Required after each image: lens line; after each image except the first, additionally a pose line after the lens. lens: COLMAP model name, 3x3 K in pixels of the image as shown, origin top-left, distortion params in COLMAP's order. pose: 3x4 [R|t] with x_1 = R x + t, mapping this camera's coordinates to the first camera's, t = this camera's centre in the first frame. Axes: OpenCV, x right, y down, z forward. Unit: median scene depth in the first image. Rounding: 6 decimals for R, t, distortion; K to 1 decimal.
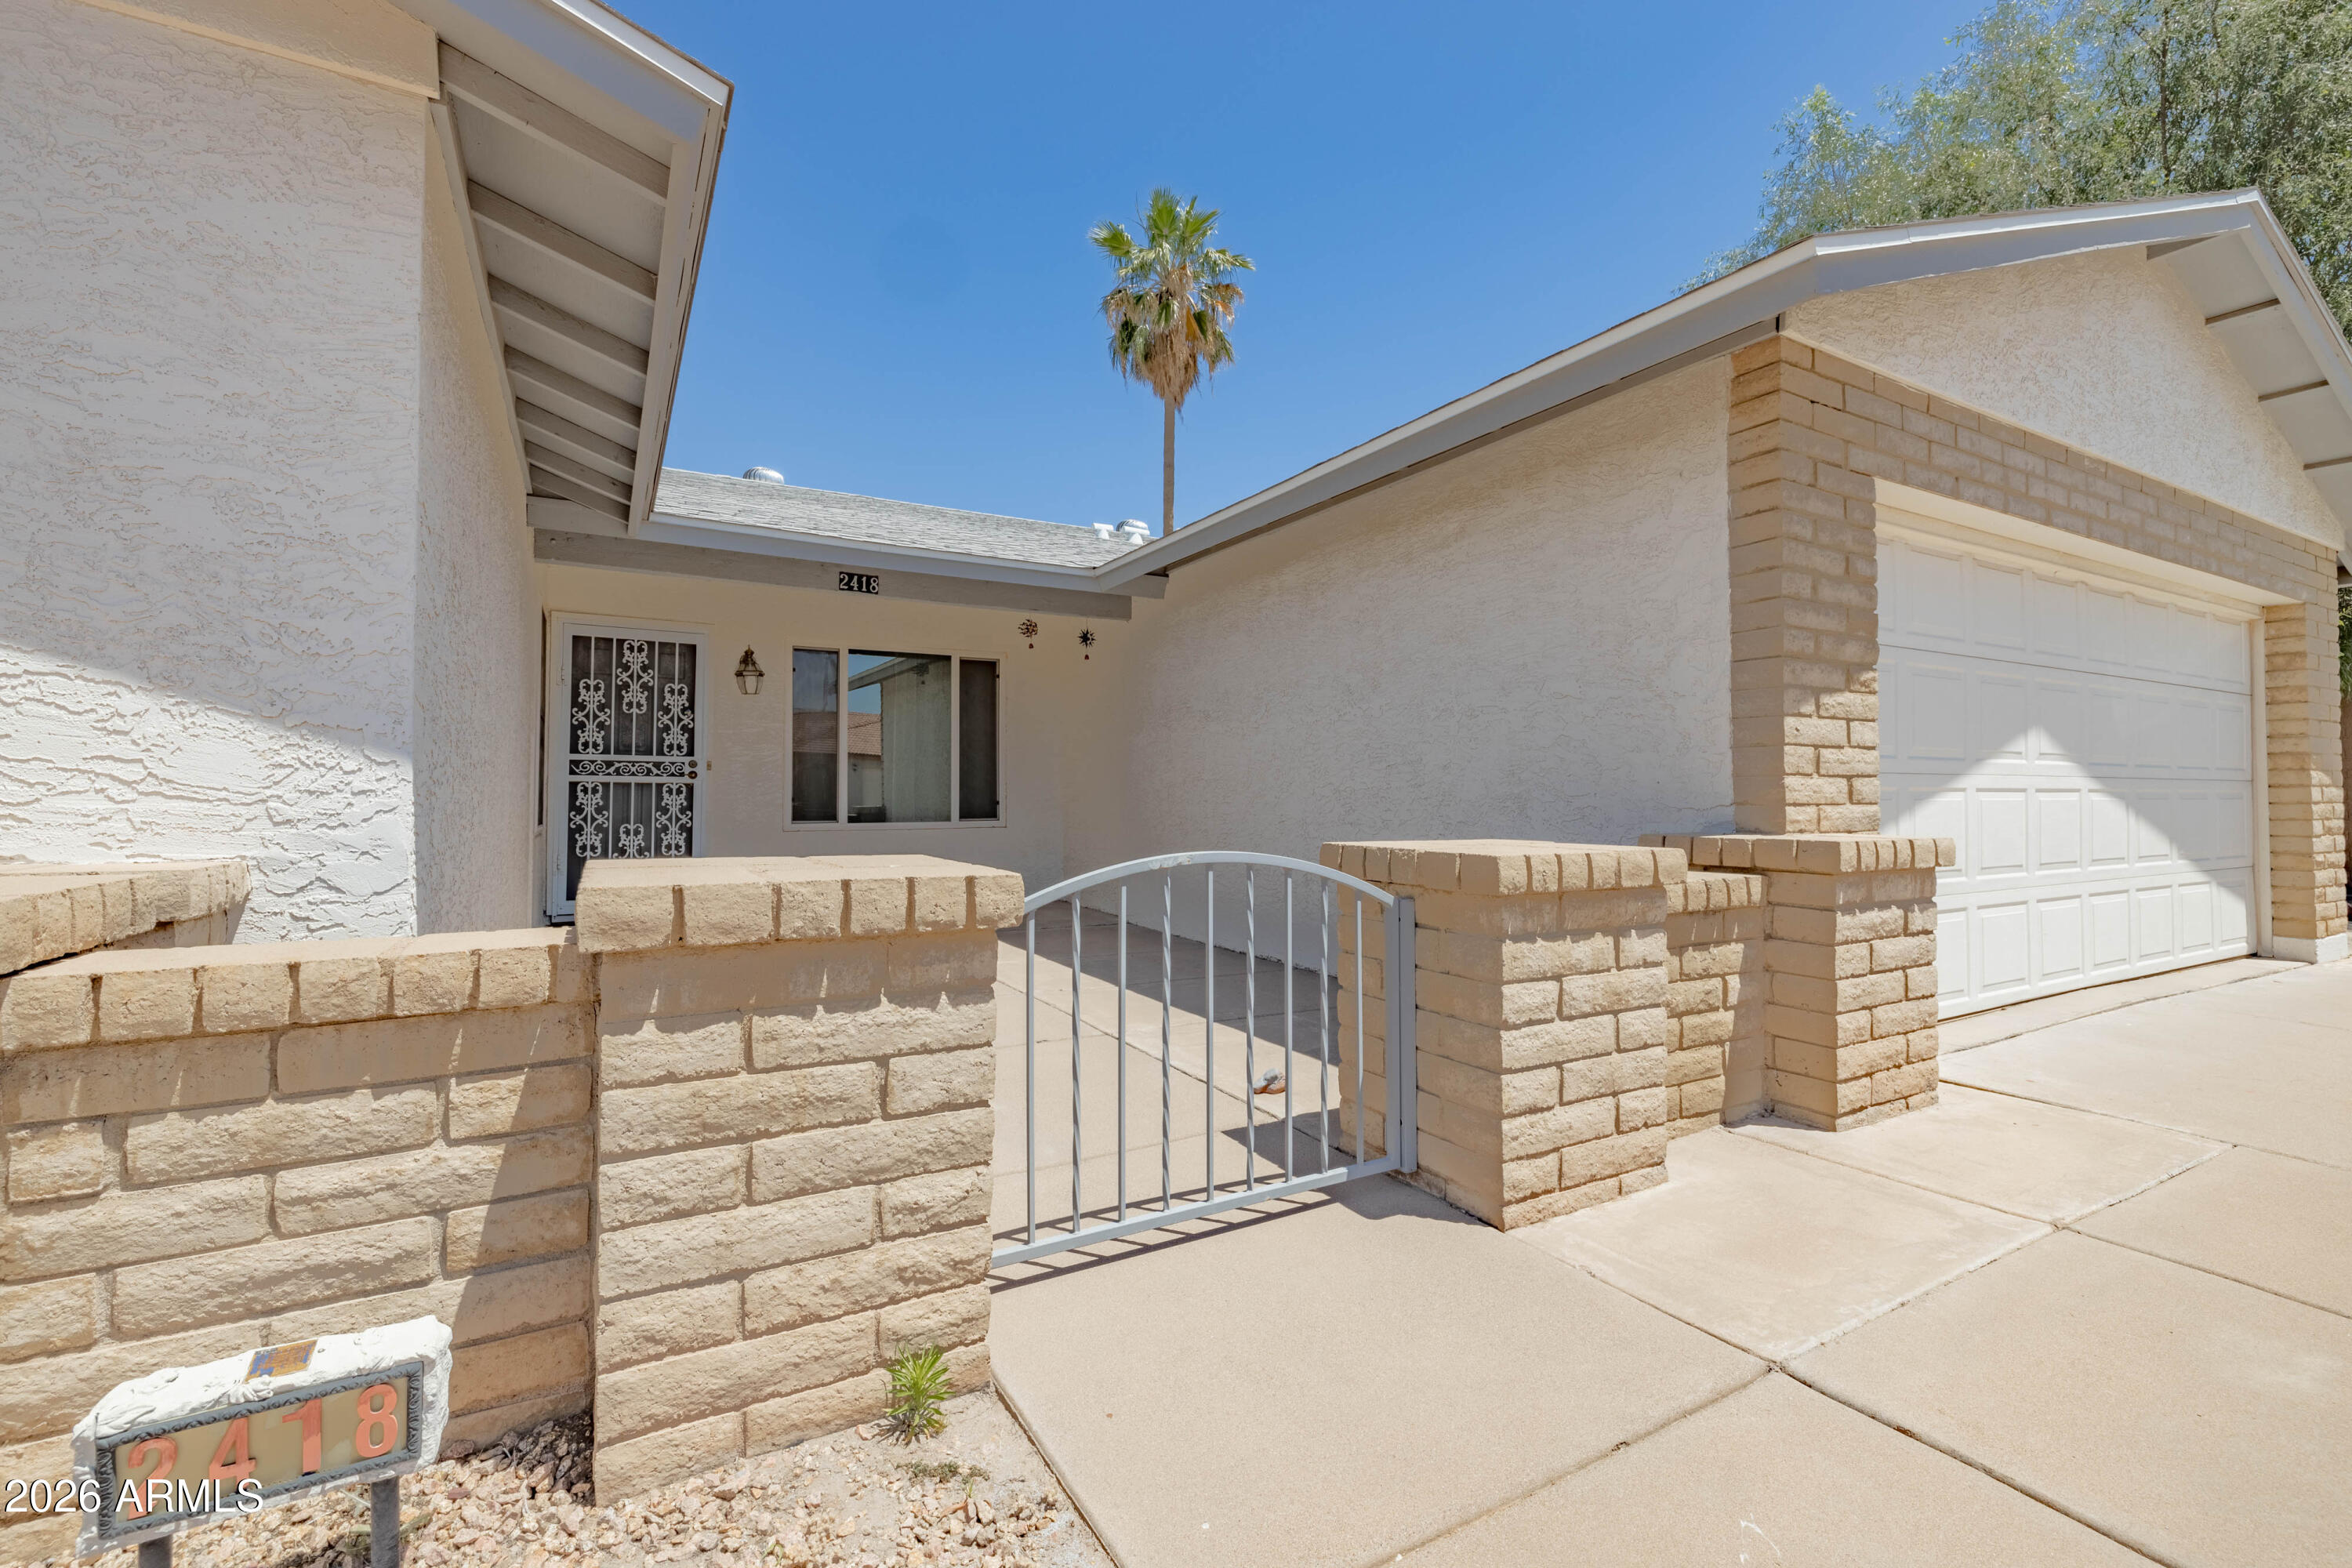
lens RADIAL K [[982.2, 0, 1175.2], [0, 982.2, 769.5], [0, 0, 1]] dist [-0.001431, -0.000314]
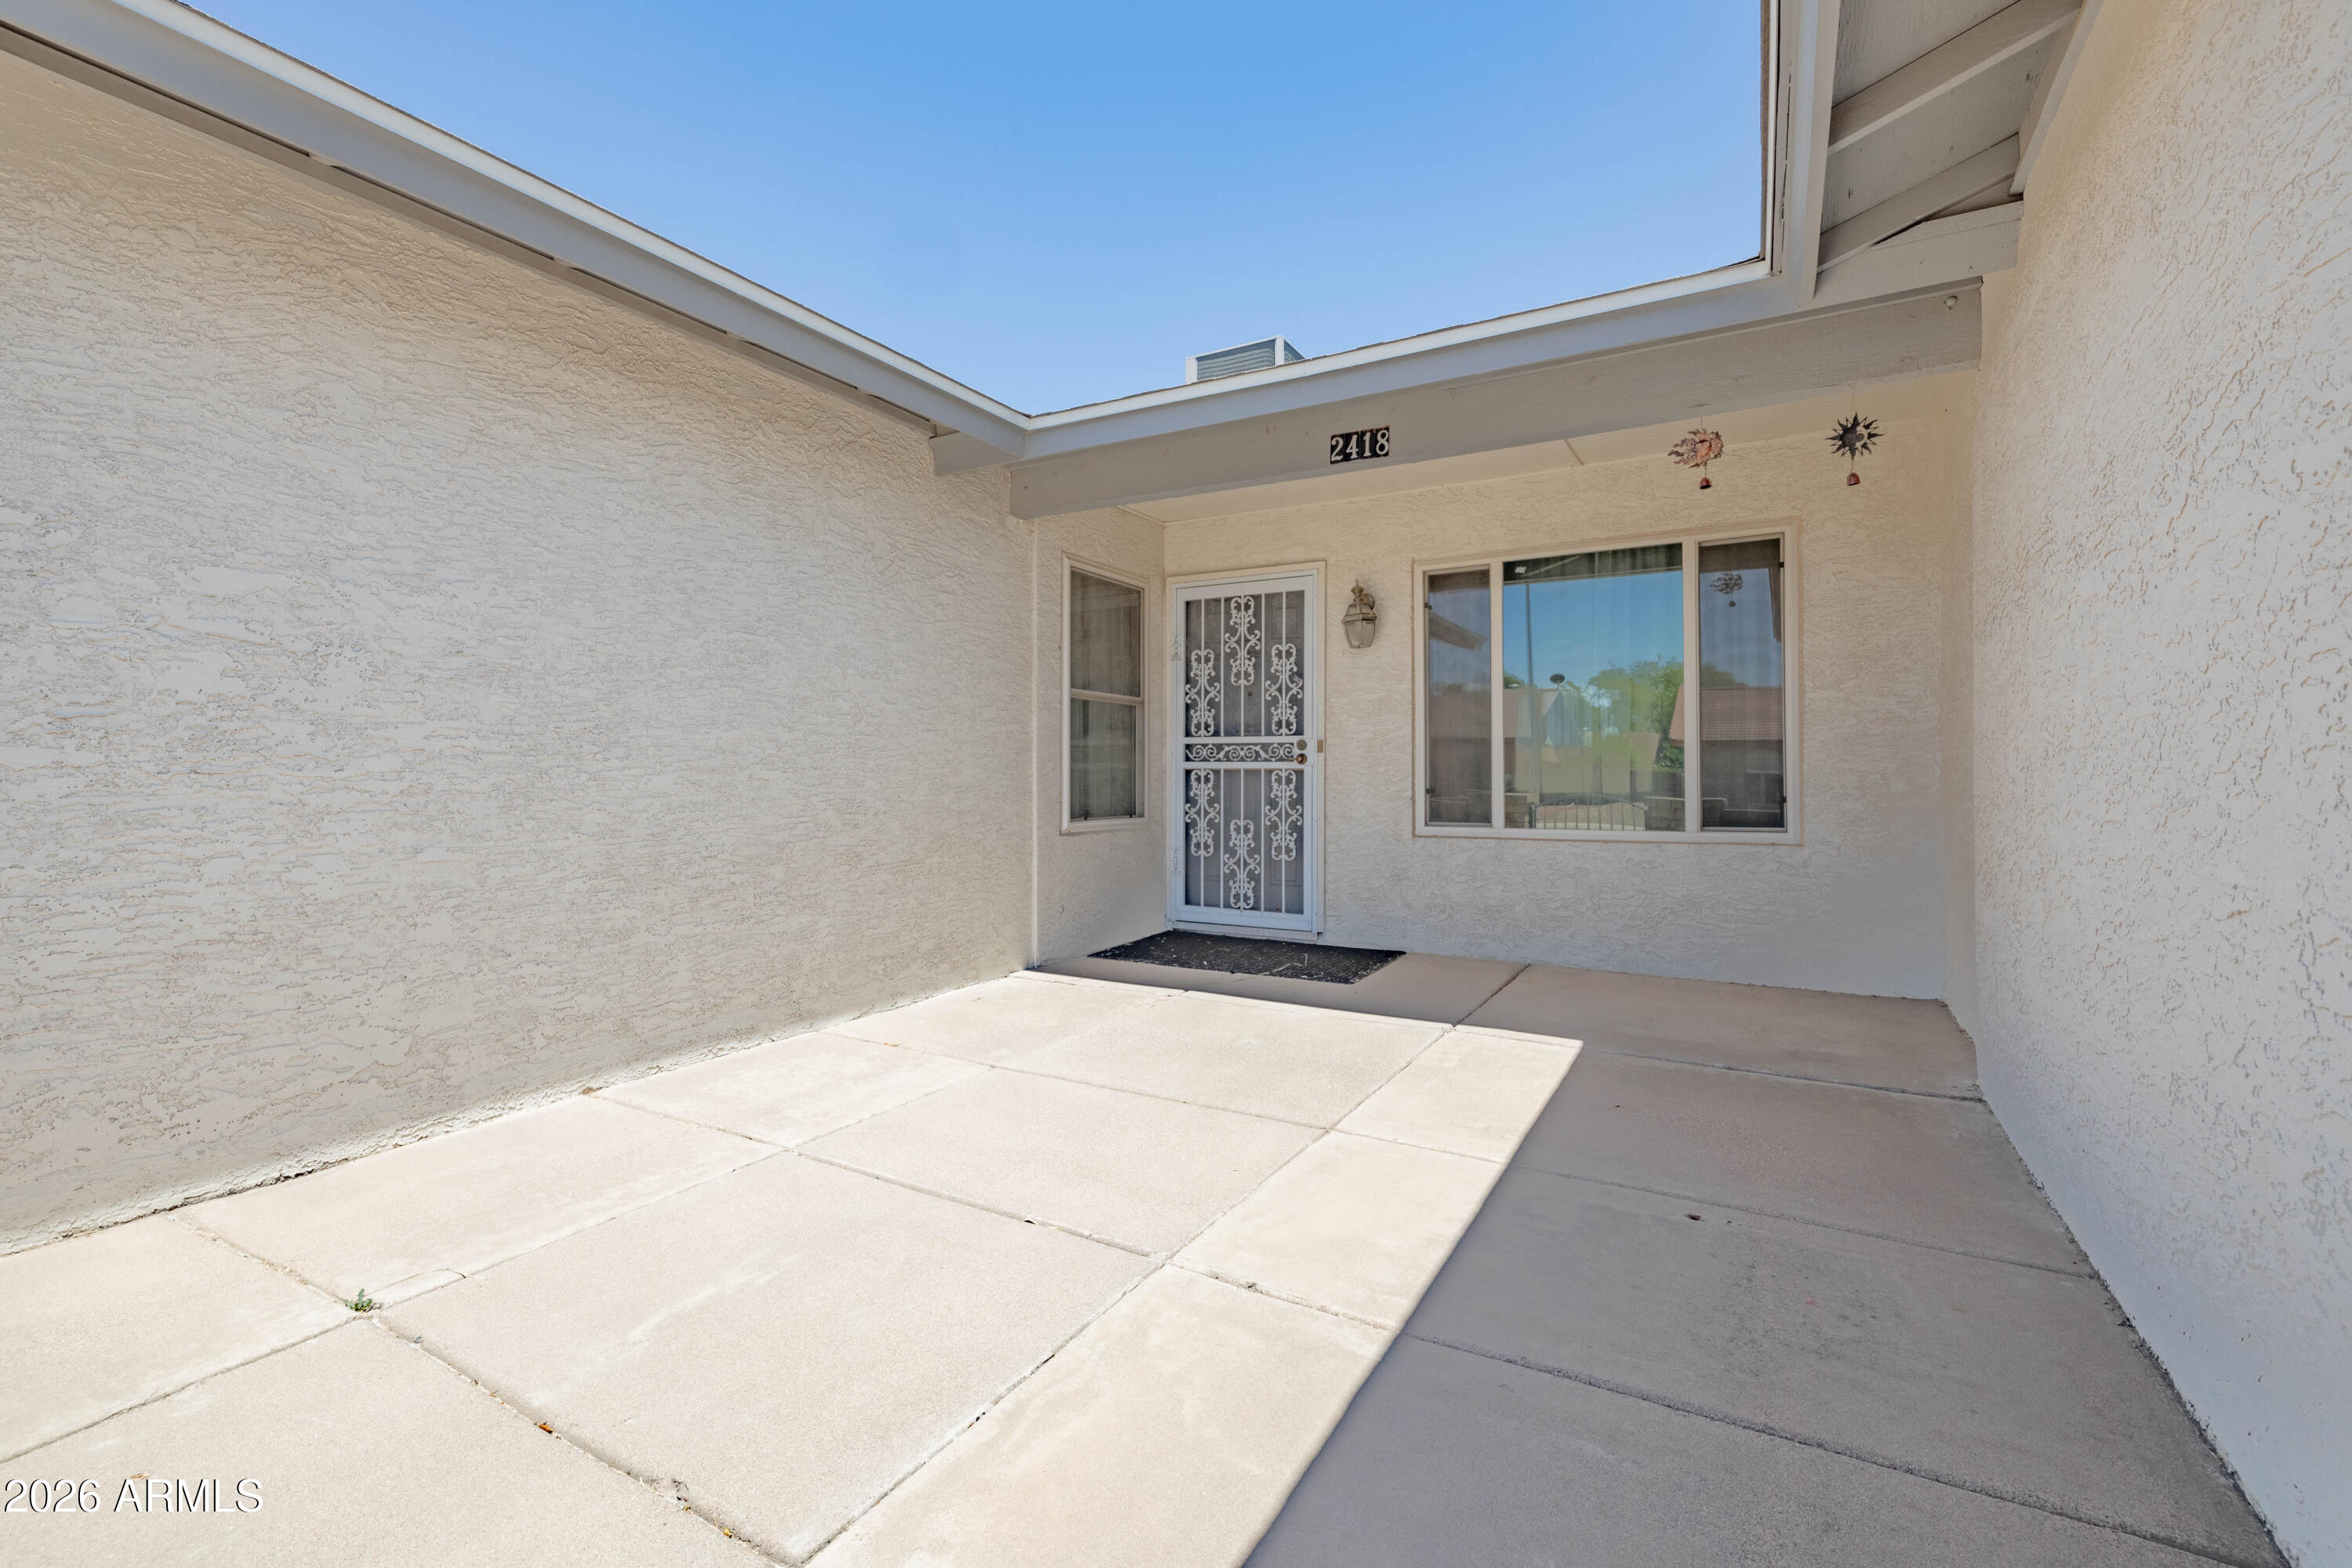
lens RADIAL K [[1027.2, 0, 1176.0], [0, 1027.2, 784.0], [0, 0, 1]] dist [0.000514, -0.000001]
pose [[0.504608, 0.002219, -0.863345, 0.165697], [0.023192, 0.999601, 0.016124, 0.010246], [0.863037, -0.028159, 0.504356, 0.513784]]
